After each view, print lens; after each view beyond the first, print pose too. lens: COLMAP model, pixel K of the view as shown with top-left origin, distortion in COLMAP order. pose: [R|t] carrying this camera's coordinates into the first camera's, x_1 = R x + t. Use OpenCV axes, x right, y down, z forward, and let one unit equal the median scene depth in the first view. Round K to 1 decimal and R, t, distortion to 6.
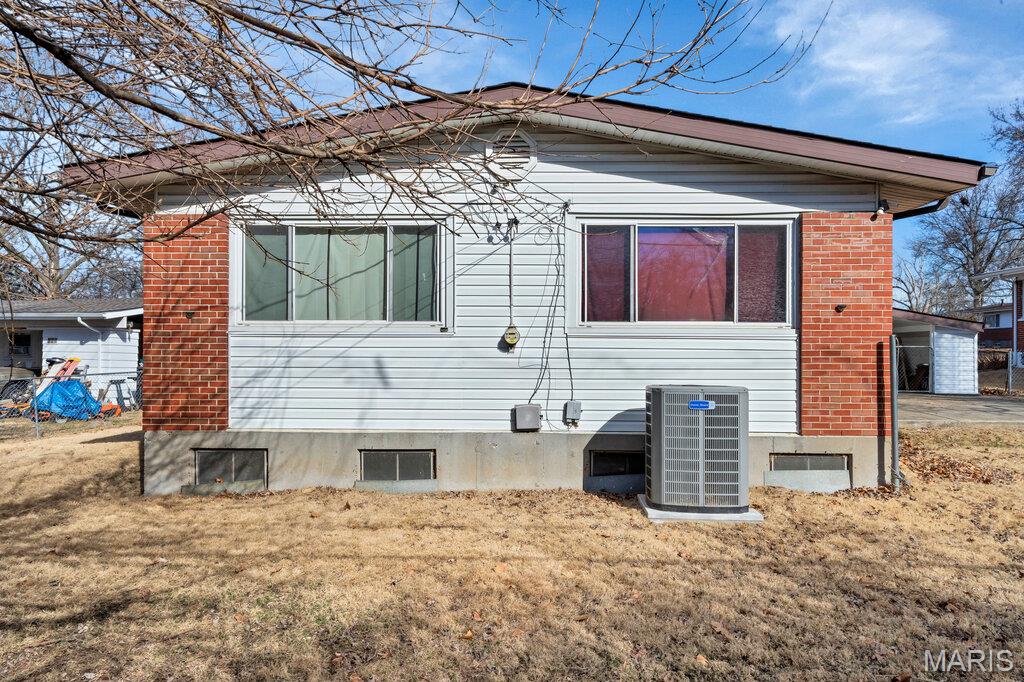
lens RADIAL K [[703.9, 0, 512.3], [0, 703.9, 346.8], [0, 0, 1]] dist [0.022756, 0.000212]
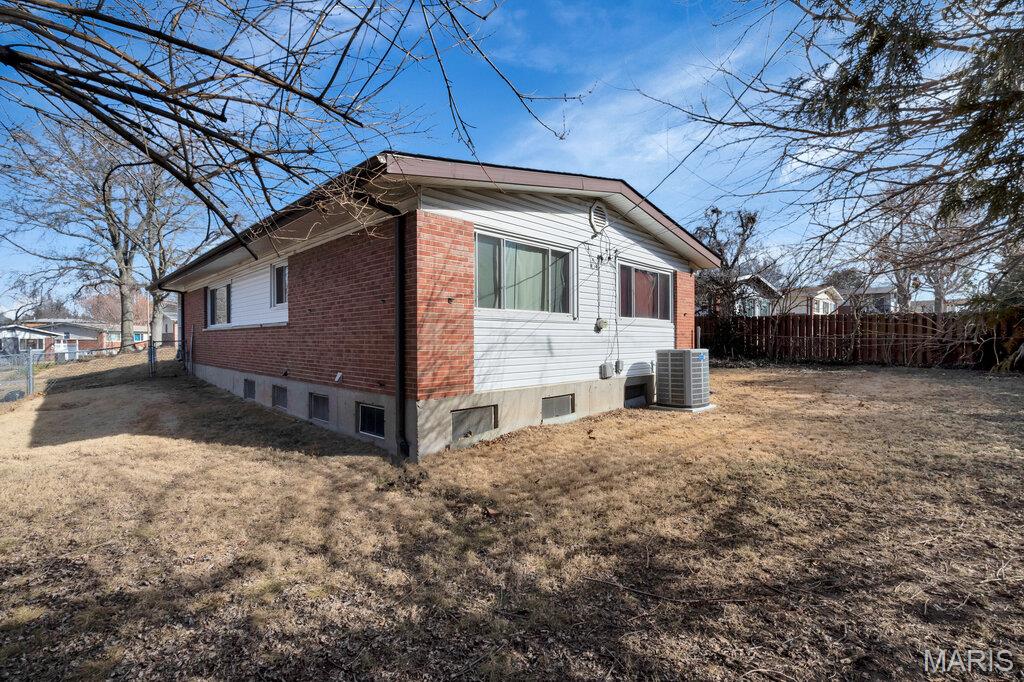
lens RADIAL K [[467.0, 0, 512.2], [0, 467.0, 334.0], [0, 0, 1]] dist [-0.003852, 0.000021]
pose [[0.672754, 0.003795, 0.739856, -0.979098], [-0.002252, 0.999993, -0.003082, 0.014046], [-0.739863, 0.000408, 0.672758, 0.386657]]
